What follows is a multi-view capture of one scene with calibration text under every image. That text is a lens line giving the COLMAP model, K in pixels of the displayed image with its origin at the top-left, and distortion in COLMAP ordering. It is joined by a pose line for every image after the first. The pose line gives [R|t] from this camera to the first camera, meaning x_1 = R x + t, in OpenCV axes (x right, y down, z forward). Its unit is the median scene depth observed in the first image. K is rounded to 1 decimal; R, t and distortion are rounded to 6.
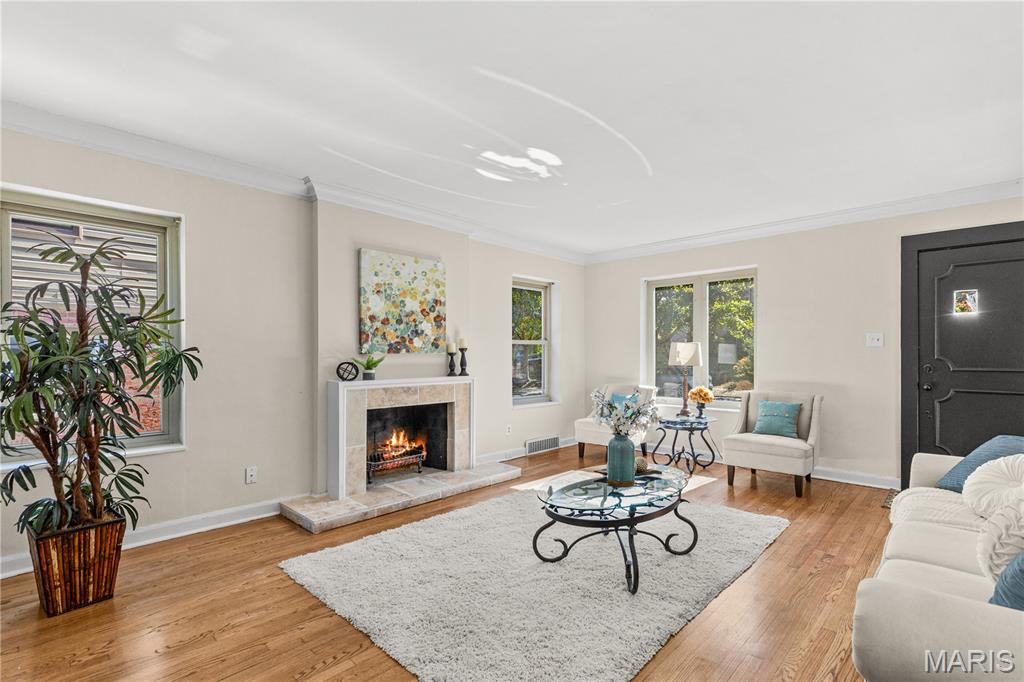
lens RADIAL K [[477.2, 0, 515.3], [0, 477.2, 351.0], [0, 0, 1]] dist [0.003024, 0.000470]
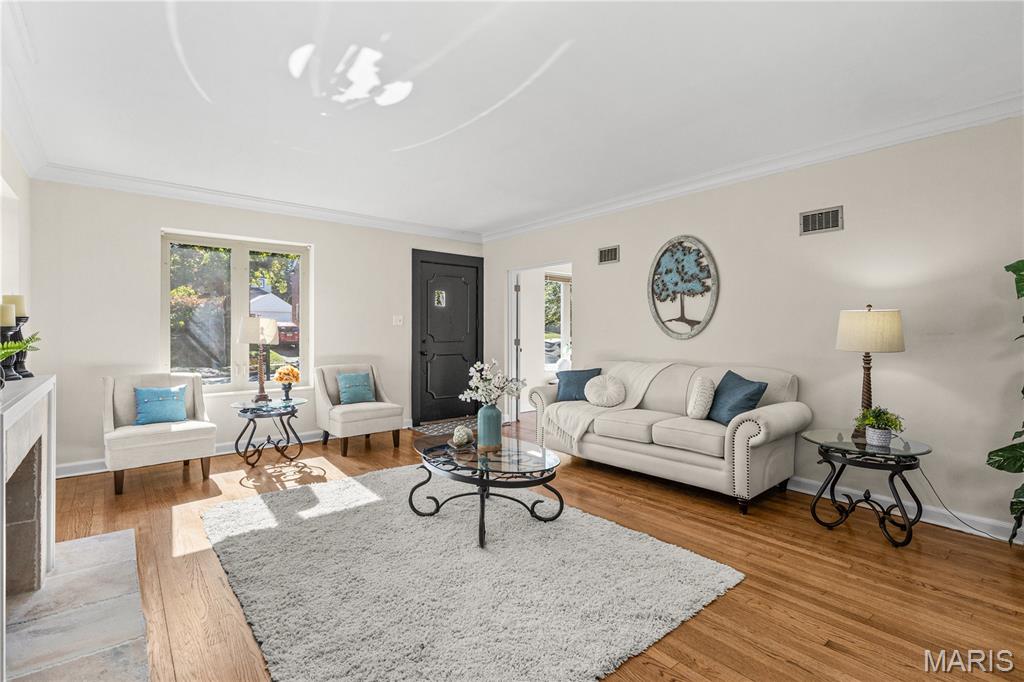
lens RADIAL K [[477.2, 0, 512.8], [0, 477.2, 333.6], [0, 0, 1]] dist [0.003024, 0.000470]
pose [[0.122094, -0.007131, 0.992493, -0.530125], [-0.006887, 0.999944, 0.008032, 0.001185], [-0.992495, -0.007816, 0.122038, 0.496547]]
